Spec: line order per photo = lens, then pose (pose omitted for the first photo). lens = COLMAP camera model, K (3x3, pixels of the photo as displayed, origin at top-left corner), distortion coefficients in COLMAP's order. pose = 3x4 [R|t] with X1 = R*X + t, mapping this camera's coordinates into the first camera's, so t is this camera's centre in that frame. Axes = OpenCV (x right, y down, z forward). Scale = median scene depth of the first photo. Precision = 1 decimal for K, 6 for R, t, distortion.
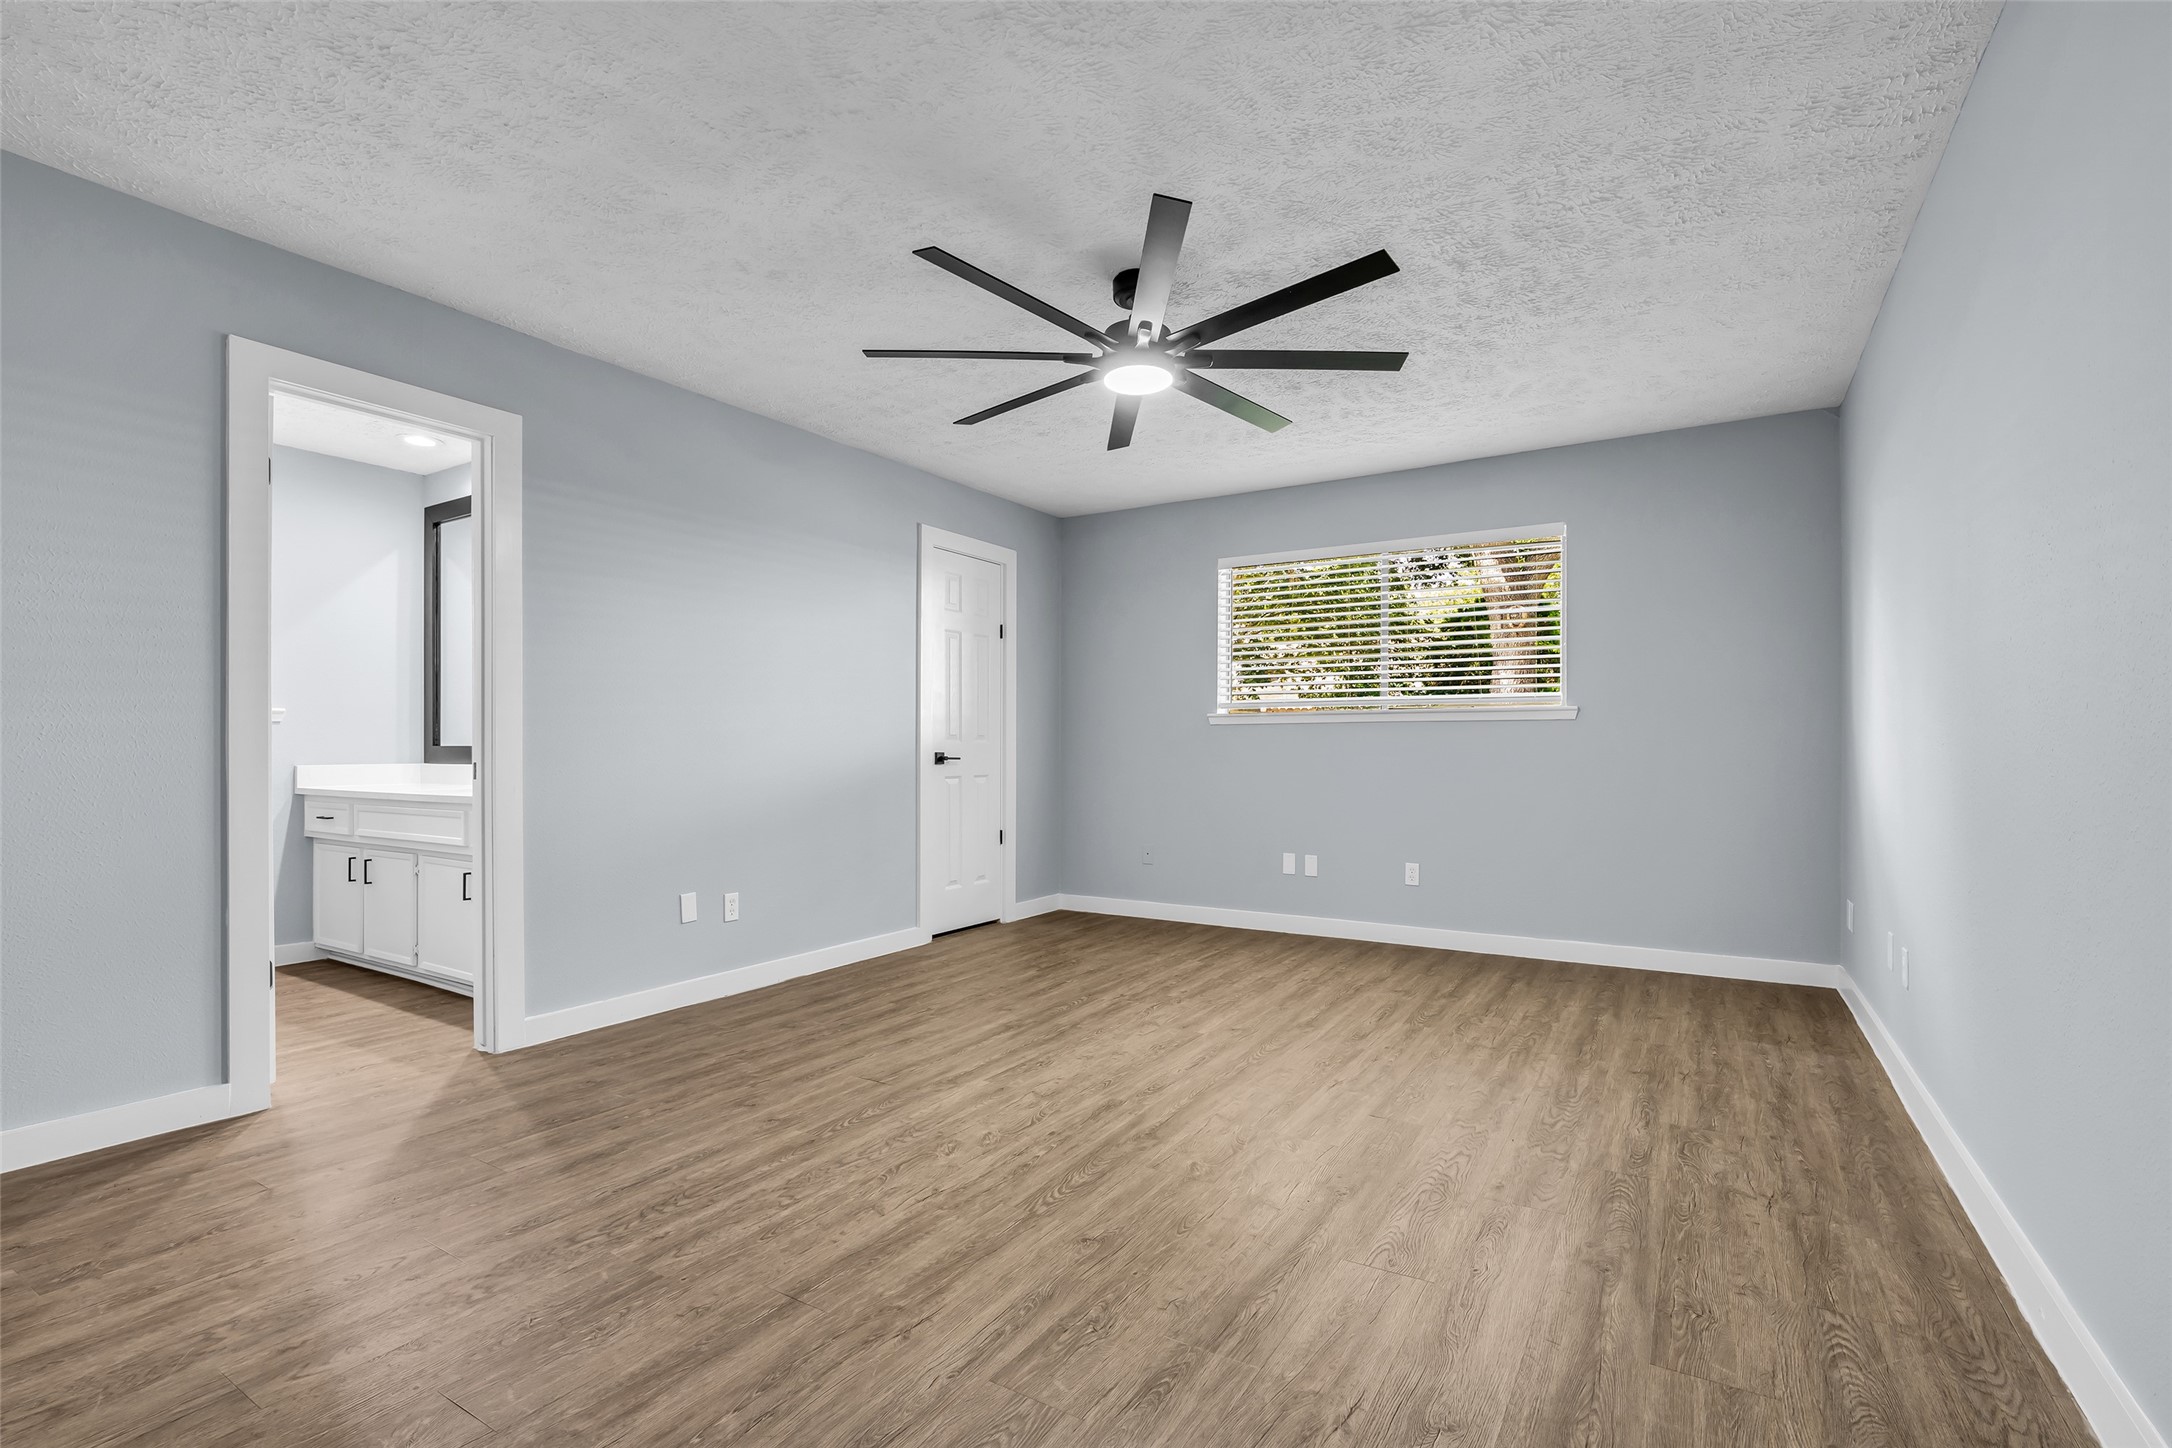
lens RADIAL K [[986.8, 0, 1086.1], [0, 986.8, 731.3], [0, 0, 1]] dist [-0.013847, 0.000312]
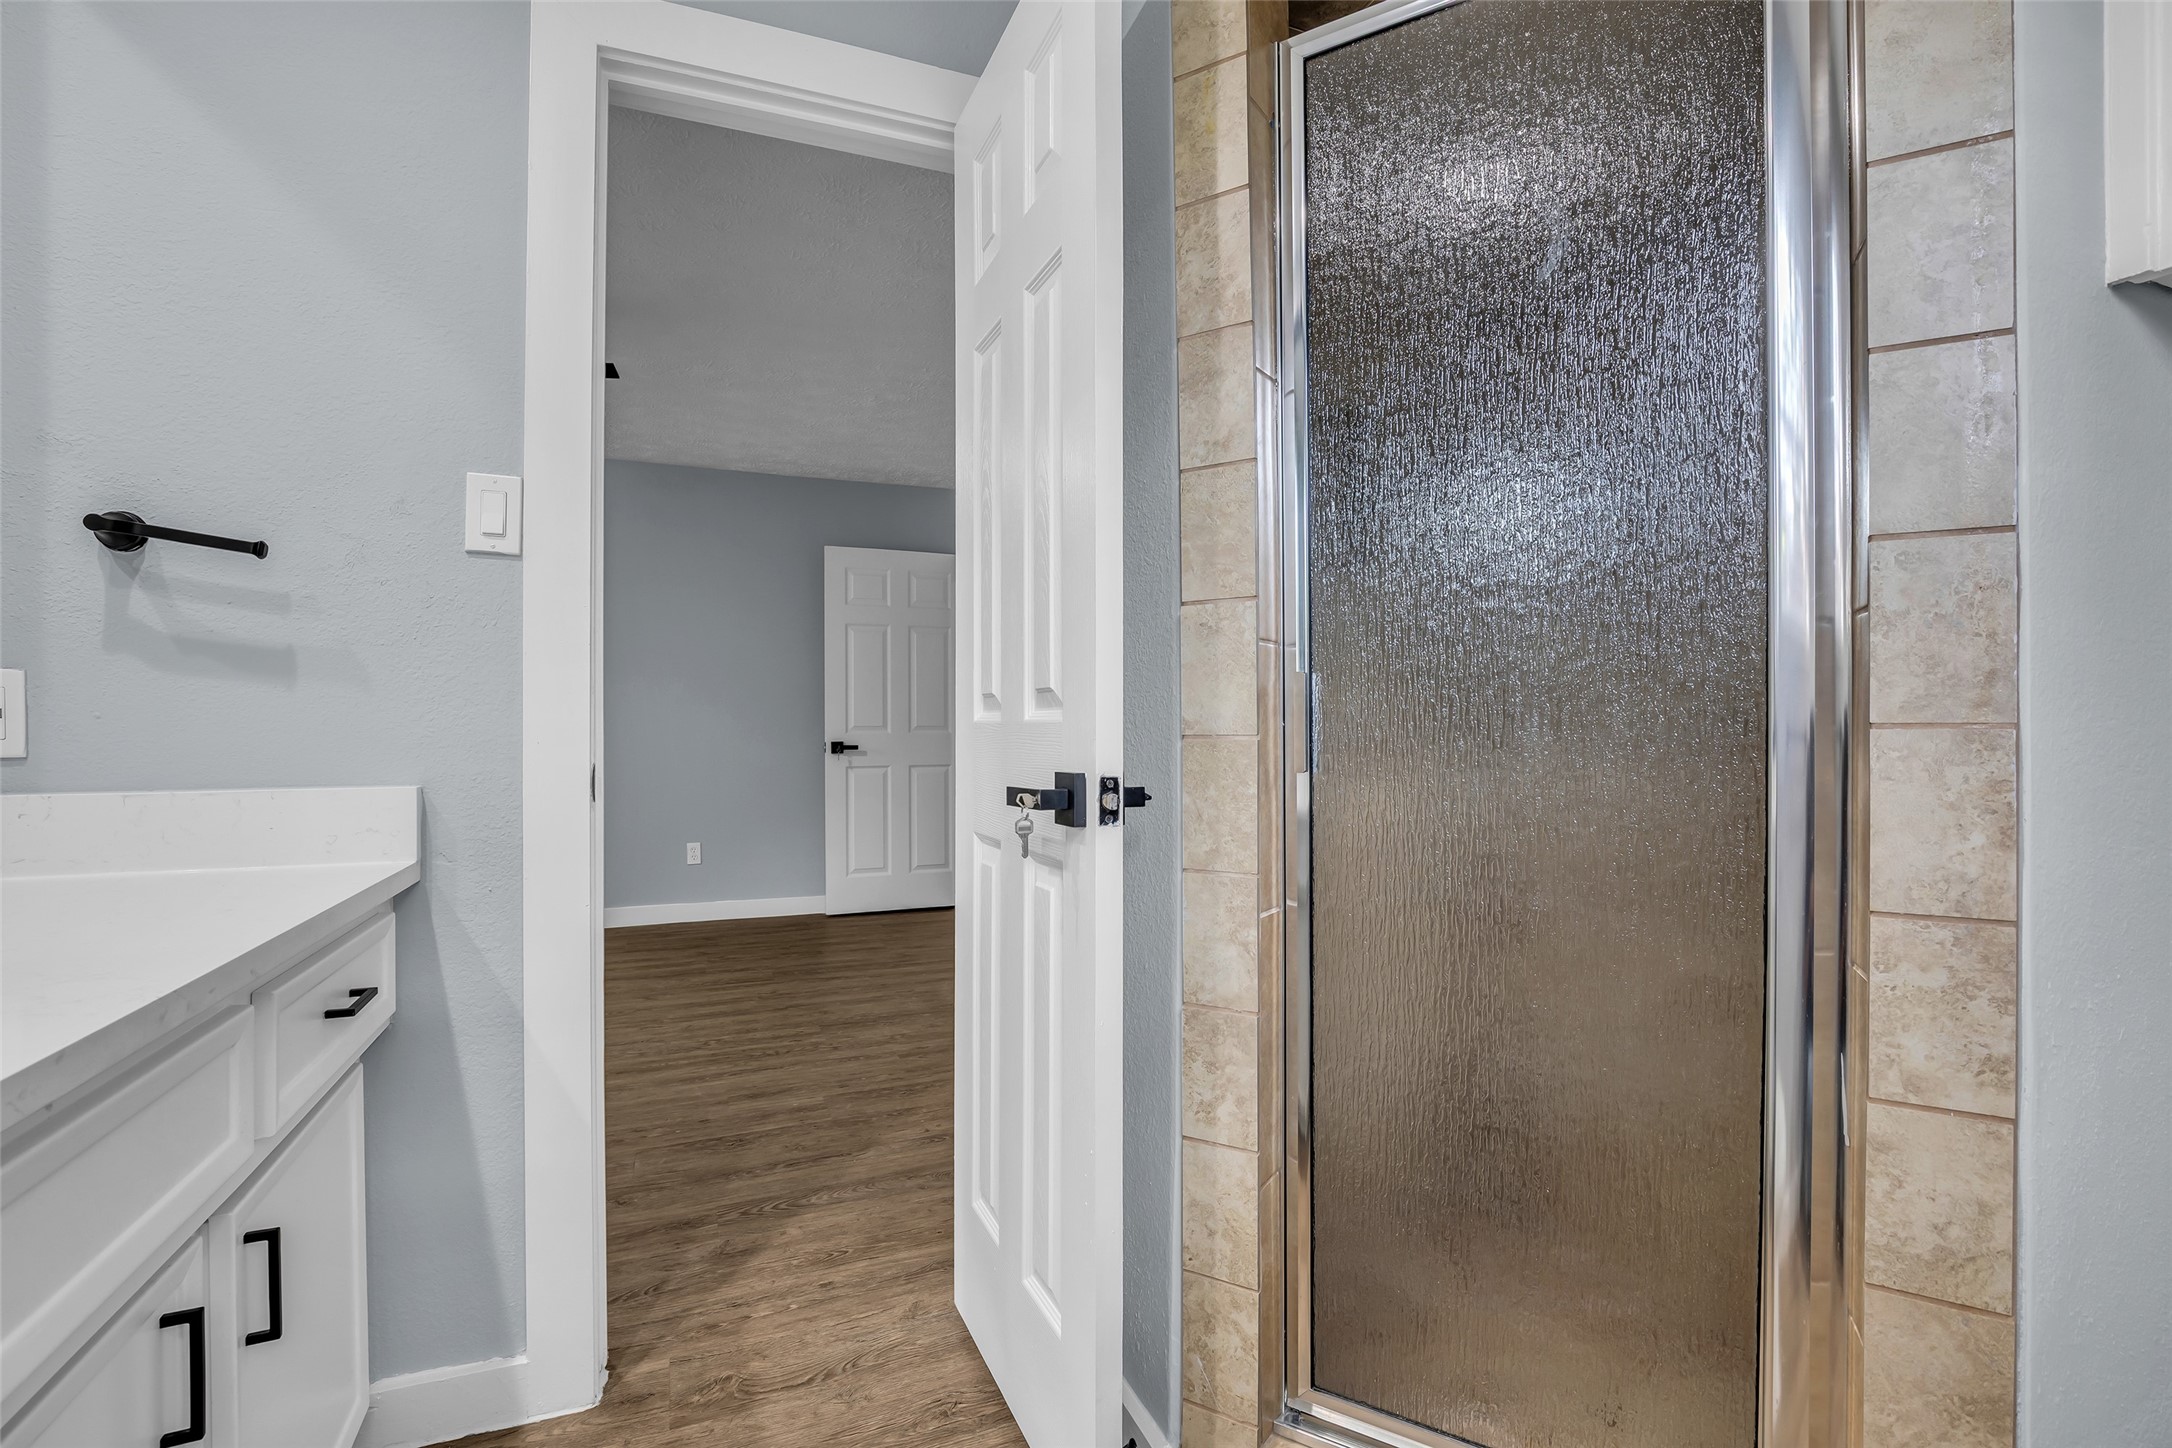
lens RADIAL K [[994.7, 0, 1086.5], [0, 994.7, 721.9], [0, 0, 1]] dist [-0.013982, 0.000357]
pose [[-0.808650, 0.012224, 0.588163, -1.724503], [0.002083, 0.999837, -0.017916, 0.037710], [-0.588287, -0.013262, -0.808544, 1.990397]]
